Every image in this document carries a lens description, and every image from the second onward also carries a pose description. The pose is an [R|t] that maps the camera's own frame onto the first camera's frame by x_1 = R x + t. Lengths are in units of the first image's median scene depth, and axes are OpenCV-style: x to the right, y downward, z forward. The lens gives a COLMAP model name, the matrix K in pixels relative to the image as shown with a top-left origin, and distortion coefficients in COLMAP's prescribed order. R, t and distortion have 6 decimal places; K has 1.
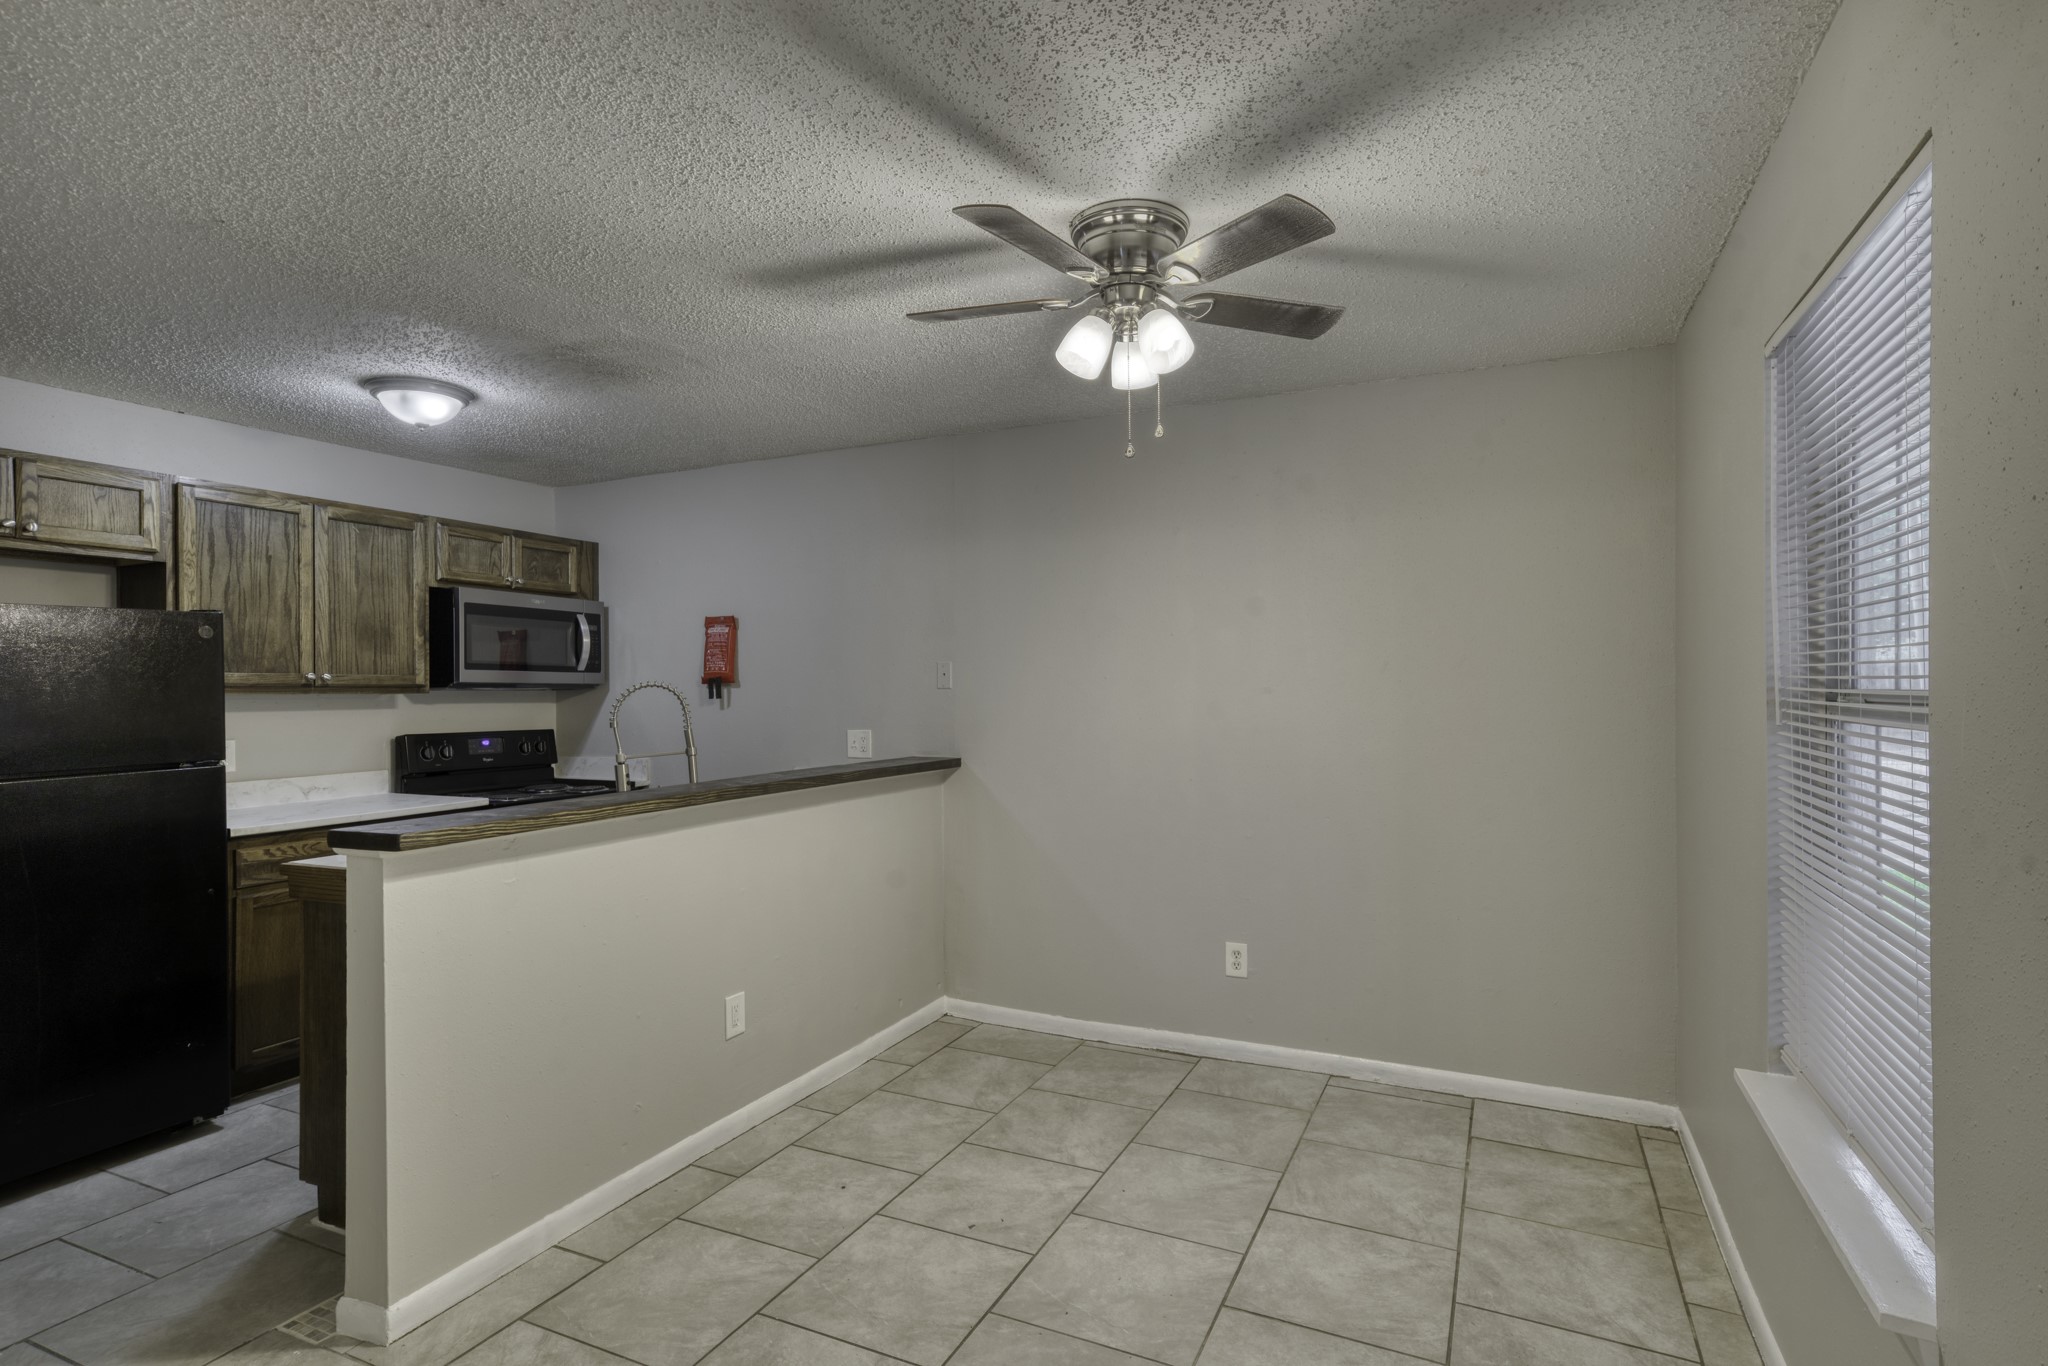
lens RADIAL K [[1007.1, 0, 1024.0], [0, 1007.1, 683.0], [0, 0, 1]] dist [0.027730, -0.000155]
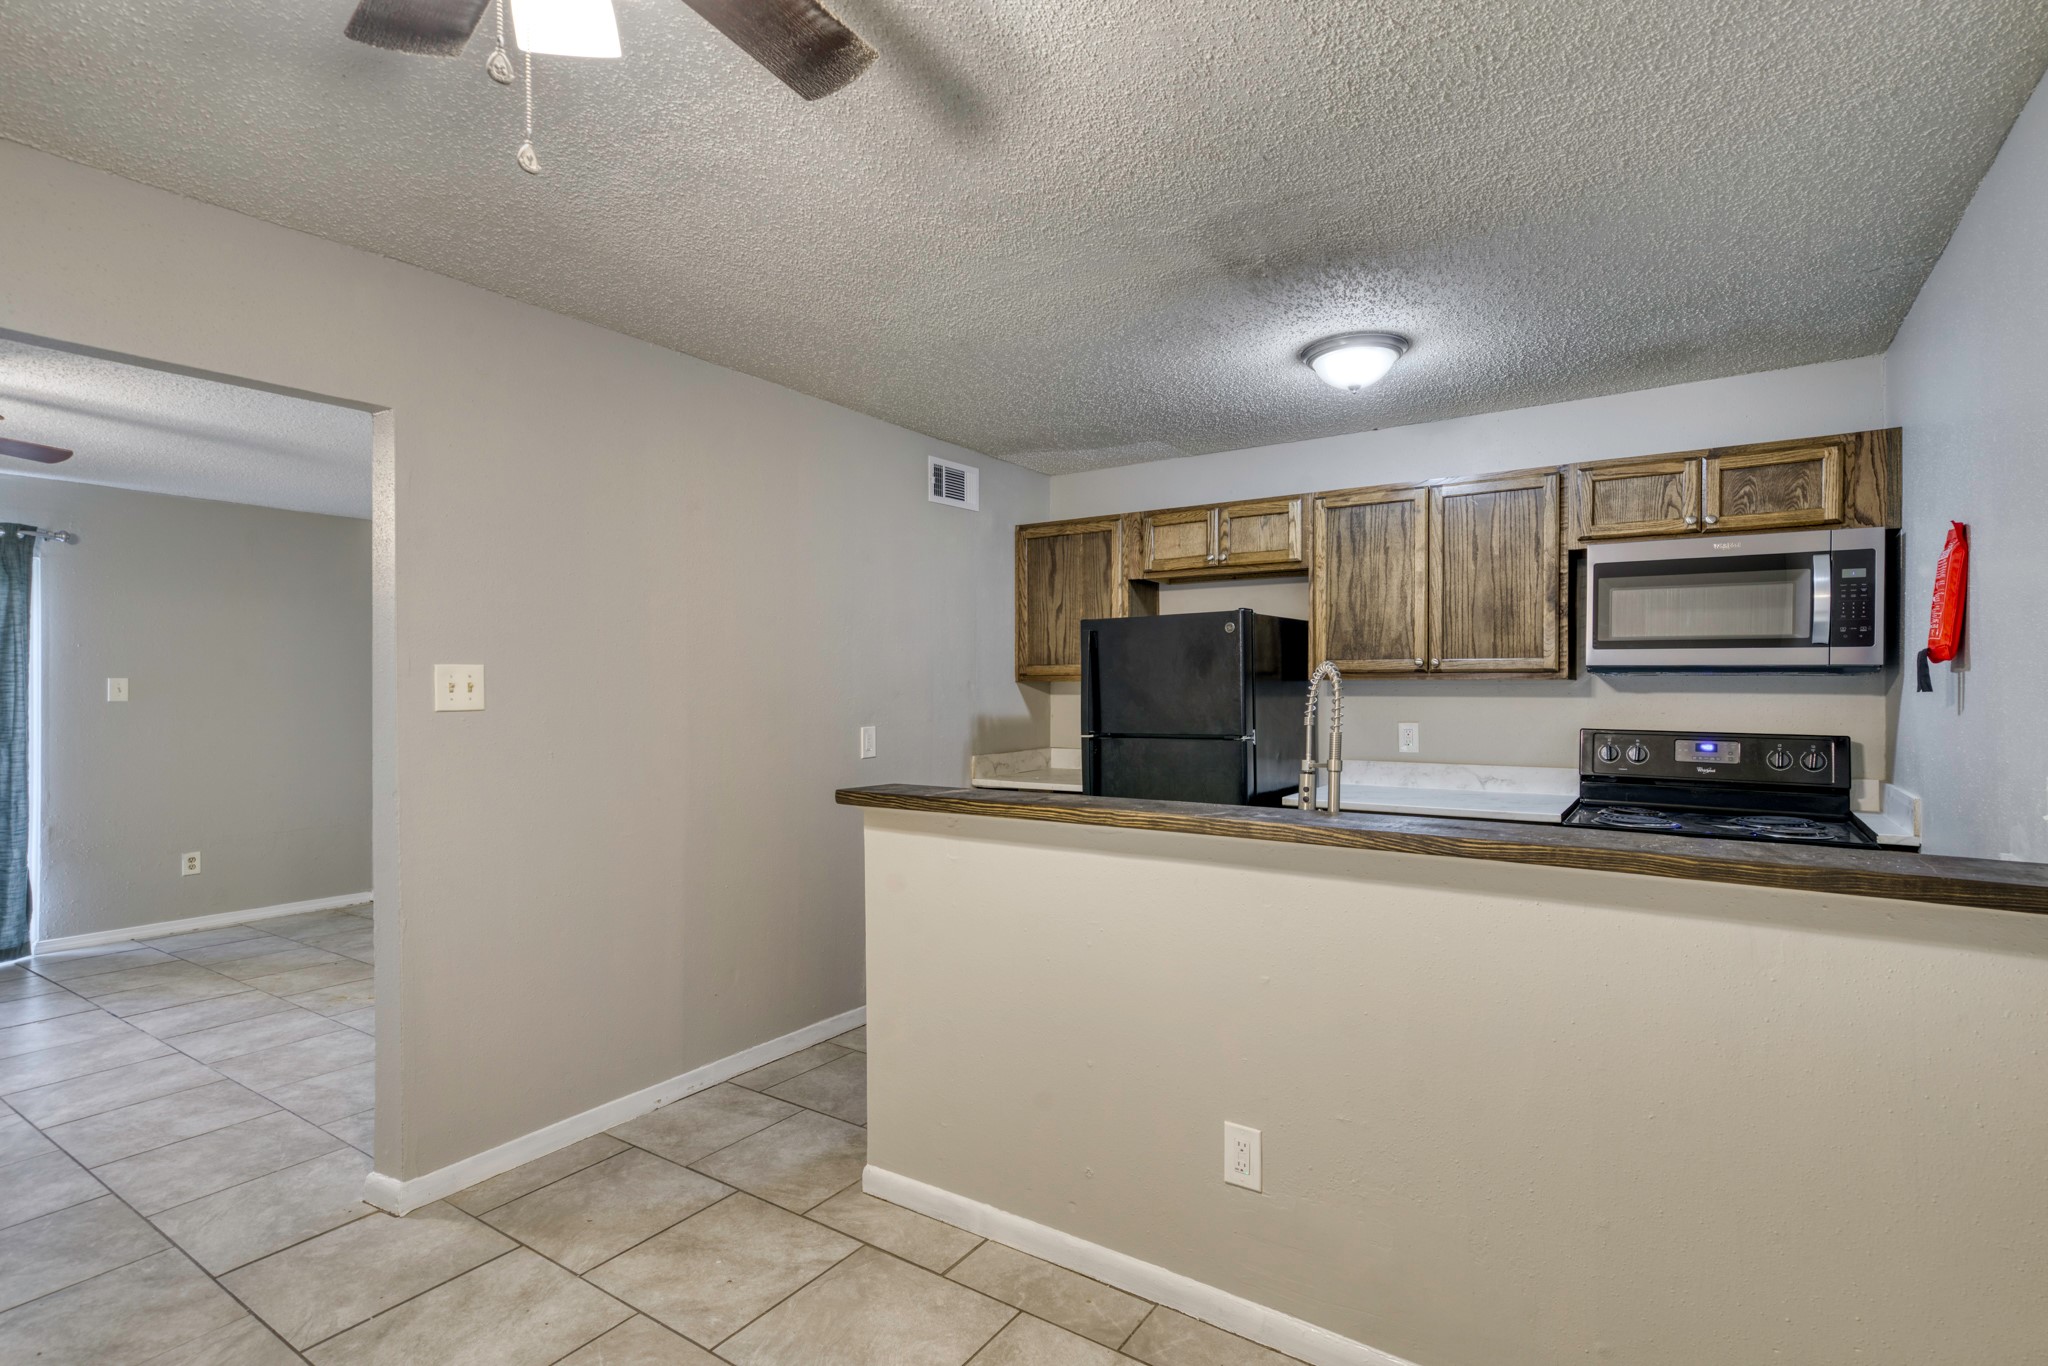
lens RADIAL K [[987.1, 0, 1024.0], [0, 987.1, 683.0], [0, 0, 1]] dist [0.002893, 0.000246]
pose [[-0.142505, 0.004089, -0.989786, 0.278244], [0.007863, 0.999965, 0.002999, 0.007416], [0.989763, -0.007356, -0.142532, 0.689319]]
